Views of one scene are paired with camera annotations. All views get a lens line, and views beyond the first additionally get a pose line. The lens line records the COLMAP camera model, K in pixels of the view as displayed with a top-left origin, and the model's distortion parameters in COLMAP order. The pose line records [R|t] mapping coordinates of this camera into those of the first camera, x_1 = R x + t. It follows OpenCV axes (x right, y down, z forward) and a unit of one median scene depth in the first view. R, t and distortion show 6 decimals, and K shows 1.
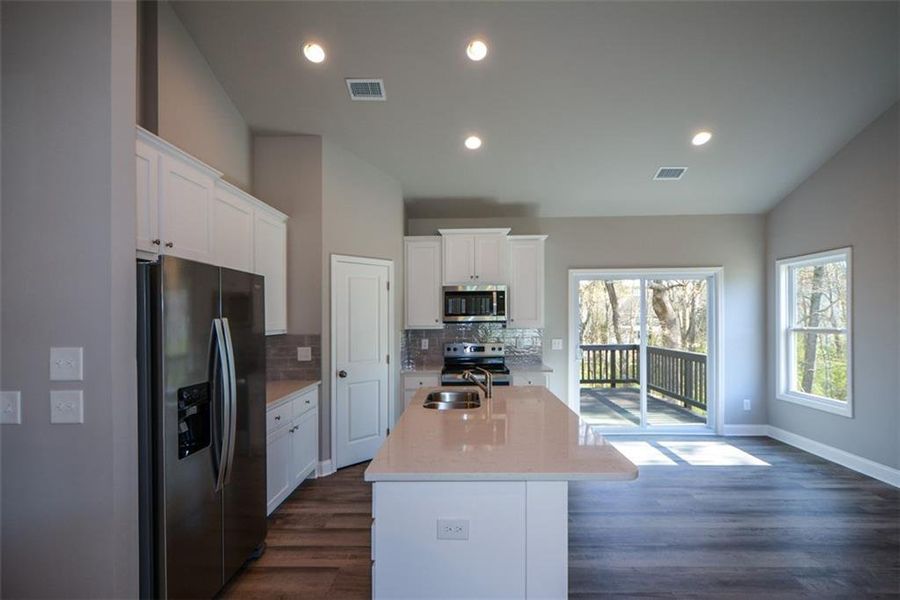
lens RADIAL K [[427.6, 0, 456.1], [0, 427.6, 323.4], [0, 0, 1]] dist [0.007526, -0.001985]
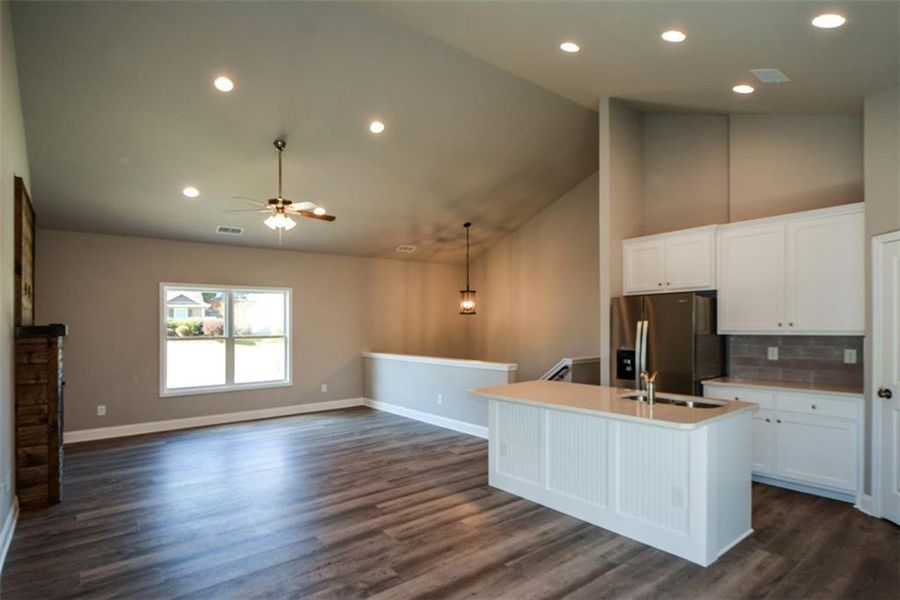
lens RADIAL K [[465.4, 0, 452.5], [0, 465.4, 325.3], [0, 0, 1]] dist [-0.004595, -0.008833]
pose [[-0.782072, 0.020705, -0.622844, 0.689687], [0.010101, 0.999738, 0.020550, -0.019703], [0.623106, 0.009780, -0.782076, 0.983559]]
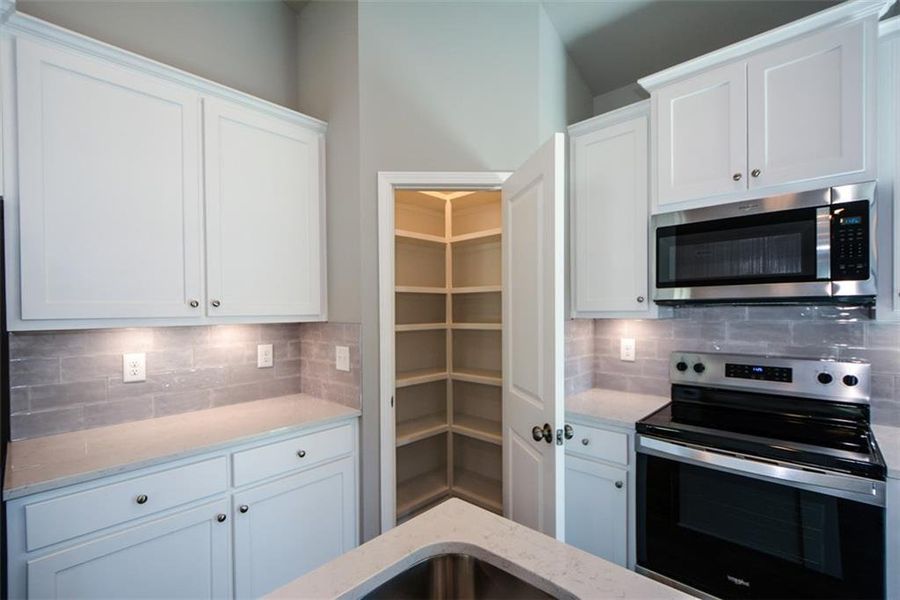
lens RADIAL K [[397.0, 0, 450.7], [0, 397.0, 312.6], [0, 0, 1]] dist [0.001952, -0.004522]
pose [[0.740482, 0.008839, -0.672018, 0.082351], [-0.008262, 0.999958, 0.004050, 0.006931], [0.672026, 0.002553, 0.740524, 0.580778]]
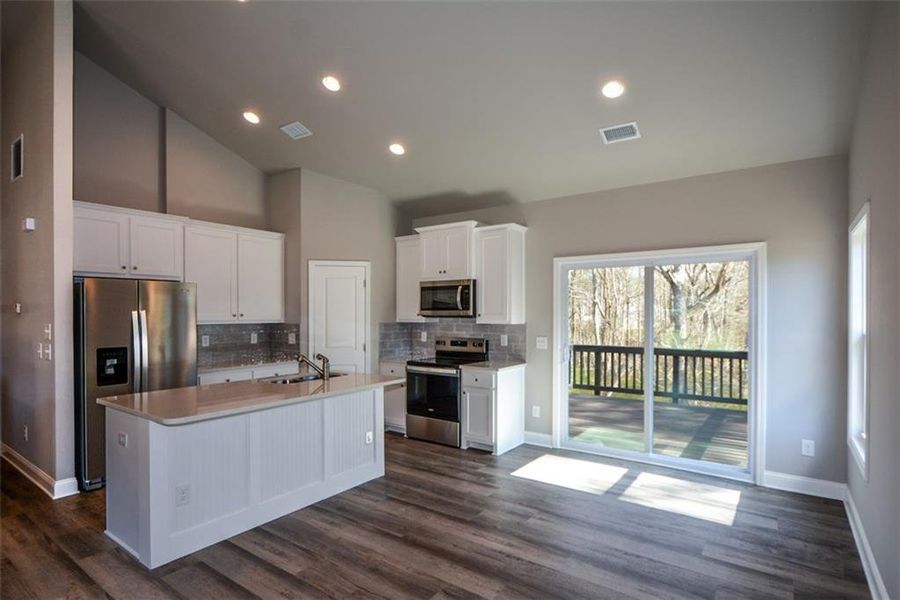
lens RADIAL K [[465.4, 0, 450.4], [0, 465.4, 316.5], [0, 0, 1]] dist [-0.004595, -0.008833]
pose [[0.817449, 0.013034, -0.575853, 0.689007], [-0.016735, 0.999859, -0.001124, -0.001707], [0.575758, 0.010556, 0.817552, 0.105393]]
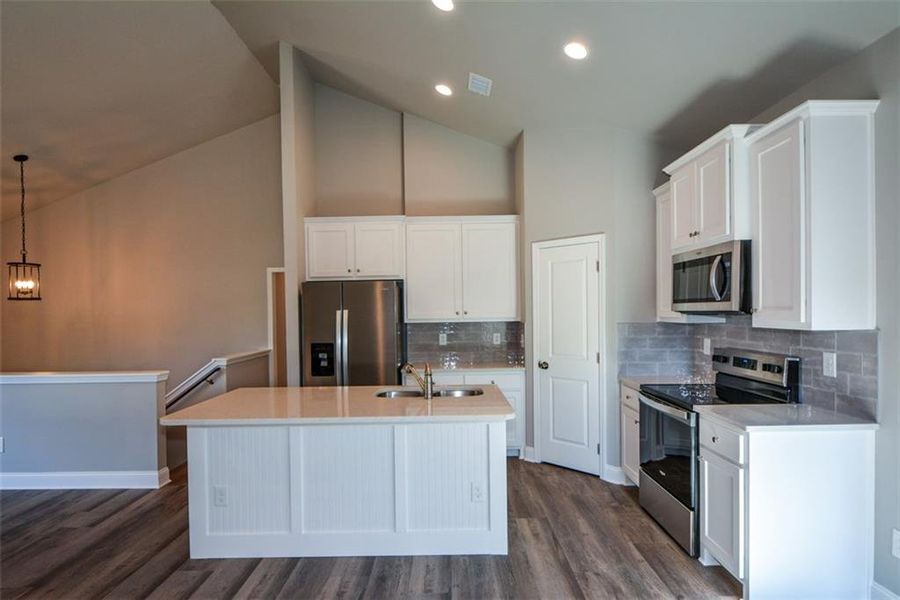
lens RADIAL K [[469.2, 0, 445.7], [0, 469.2, 318.1], [0, 0, 1]] dist [-0.007811, -0.004322]
pose [[0.002729, 0.025338, -0.999675, 0.663593], [-0.001784, 0.999677, 0.025333, -0.011635], [0.999995, 0.001714, 0.002773, 0.658994]]
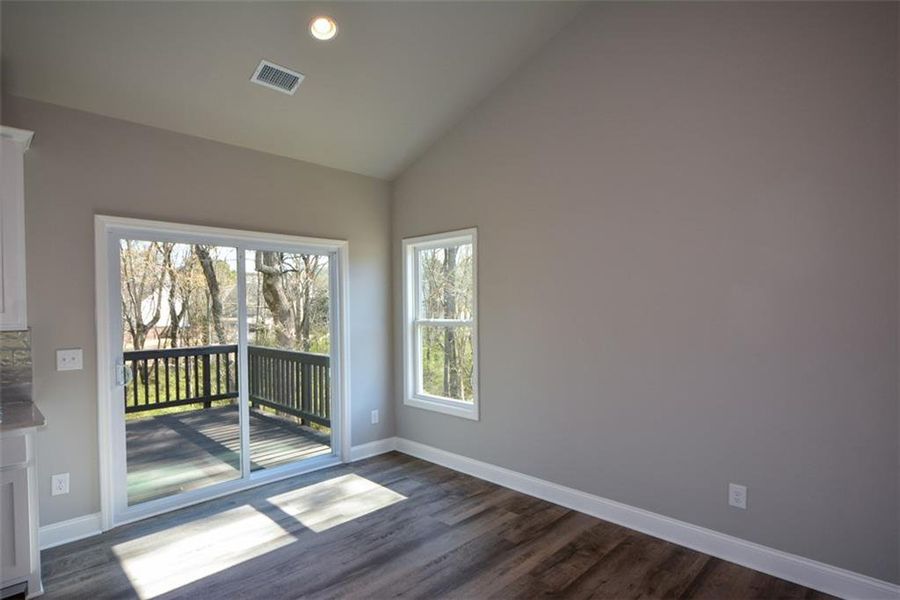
lens RADIAL K [[469.2, 0, 459.6], [0, 469.2, 320.6], [0, 0, 1]] dist [-0.007811, -0.004322]
pose [[0.681415, -0.018380, 0.731666, 0.160174], [0.009230, 0.999821, 0.016520, -0.003236], [-0.731839, -0.004504, 0.681463, 0.312274]]
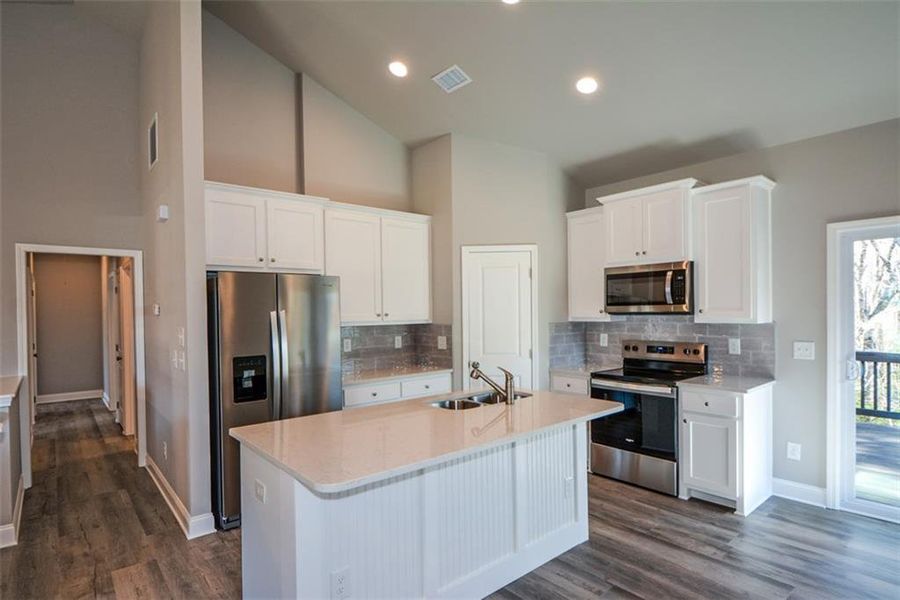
lens RADIAL K [[469.2, 0, 443.1], [0, 469.2, 317.2], [0, 0, 1]] dist [-0.007811, -0.004322]
pose [[0.648614, 0.010877, -0.761040, 0.438552], [-0.005283, 0.999938, 0.009788, -0.002705], [0.761099, -0.002328, 0.648631, 0.200541]]
